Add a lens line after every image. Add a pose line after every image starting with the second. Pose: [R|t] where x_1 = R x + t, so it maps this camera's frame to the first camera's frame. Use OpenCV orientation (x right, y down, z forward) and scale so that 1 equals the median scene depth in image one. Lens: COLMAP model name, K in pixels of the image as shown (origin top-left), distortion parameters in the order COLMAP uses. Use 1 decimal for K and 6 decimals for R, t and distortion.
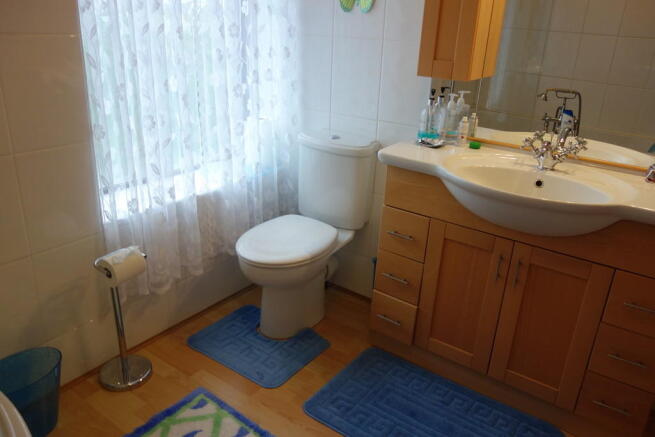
lens RADIAL K [[515.9, 0, 327.5], [0, 515.9, 218.5], [0, 0, 1]] dist [0.005840, 0.000388]
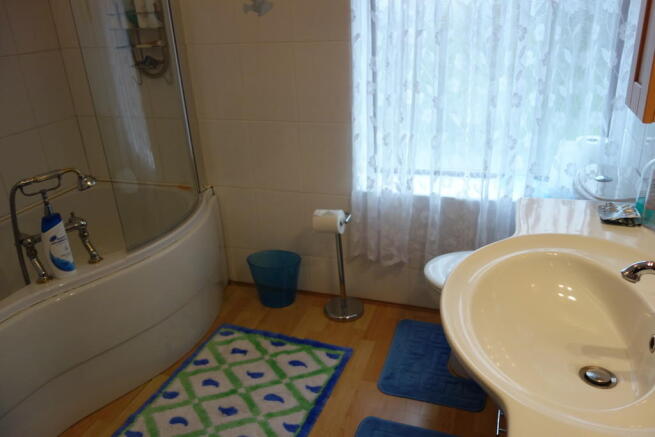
lens RADIAL K [[515.9, 0, 327.5], [0, 515.9, 218.5], [0, 0, 1]] dist [0.005840, 0.000388]
pose [[0.275744, 0.317583, -0.907252, 0.702560], [-0.294806, 0.926299, 0.234649, -0.197885], [0.914907, 0.202761, 0.349047, 0.505172]]
